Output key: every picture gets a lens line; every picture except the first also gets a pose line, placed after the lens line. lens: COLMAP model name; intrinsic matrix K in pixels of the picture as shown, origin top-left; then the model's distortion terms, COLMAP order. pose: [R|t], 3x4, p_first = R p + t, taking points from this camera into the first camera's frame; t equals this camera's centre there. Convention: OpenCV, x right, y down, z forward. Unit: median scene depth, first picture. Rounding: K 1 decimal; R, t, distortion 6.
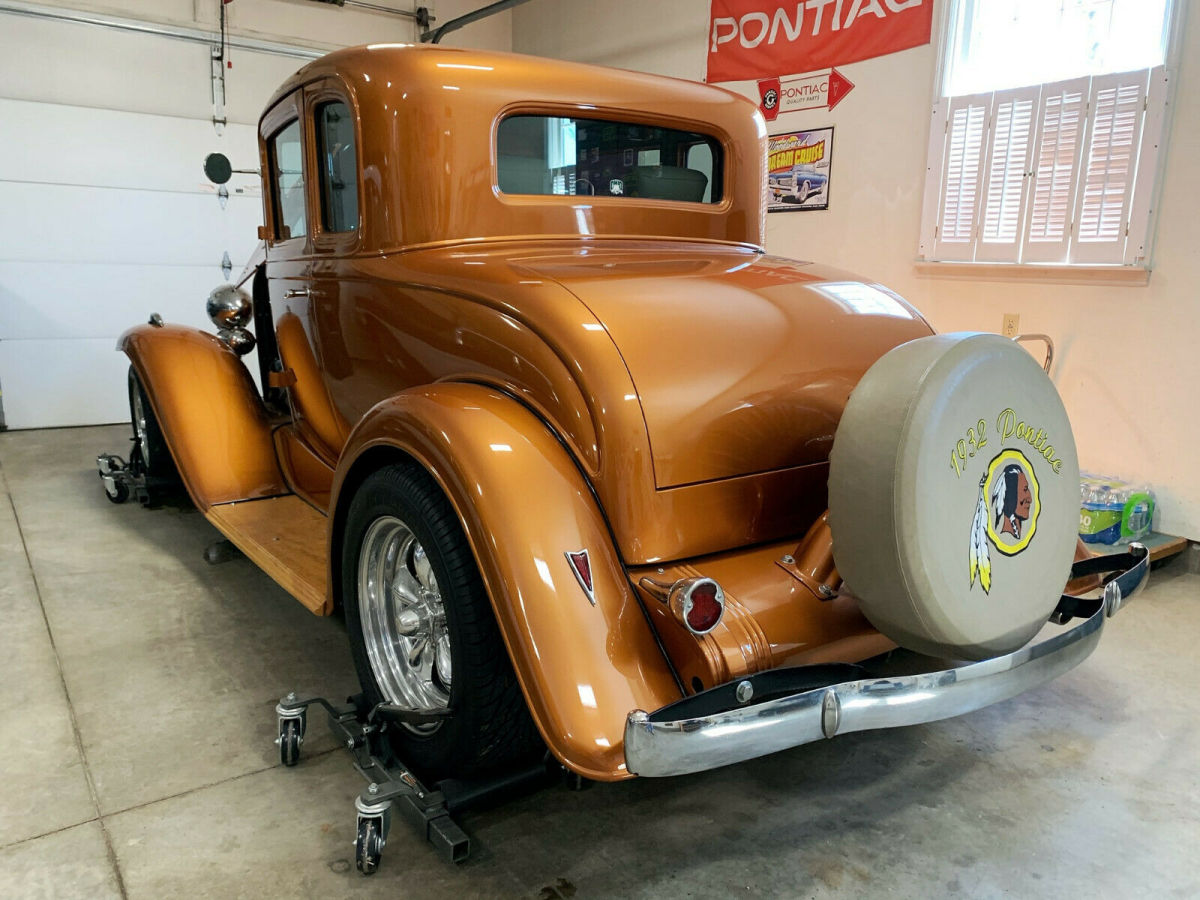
lens RADIAL K [[934.3, 0, 594.5], [0, 934.3, 423.4], [0, 0, 1]] dist [0.018237, -0.009920]
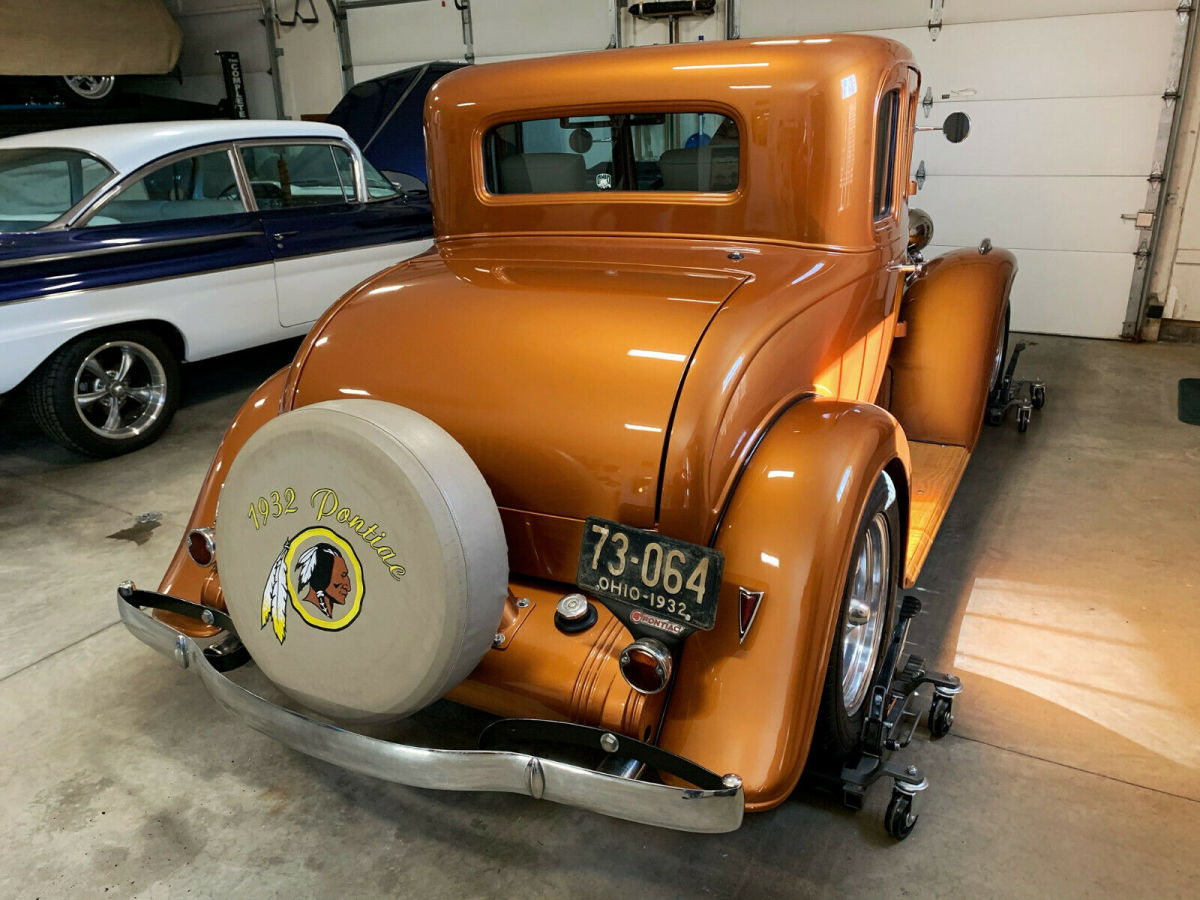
lens RADIAL K [[910.8, 0, 599.9], [0, 910.8, 428.2], [0, 0, 1]] dist [0.085312, -0.116203]
pose [[0.426782, 0.259309, -0.866381, 0.654418], [-0.113091, 0.965793, 0.233354, -0.157787], [0.897256, -0.001612, 0.441508, 0.397122]]
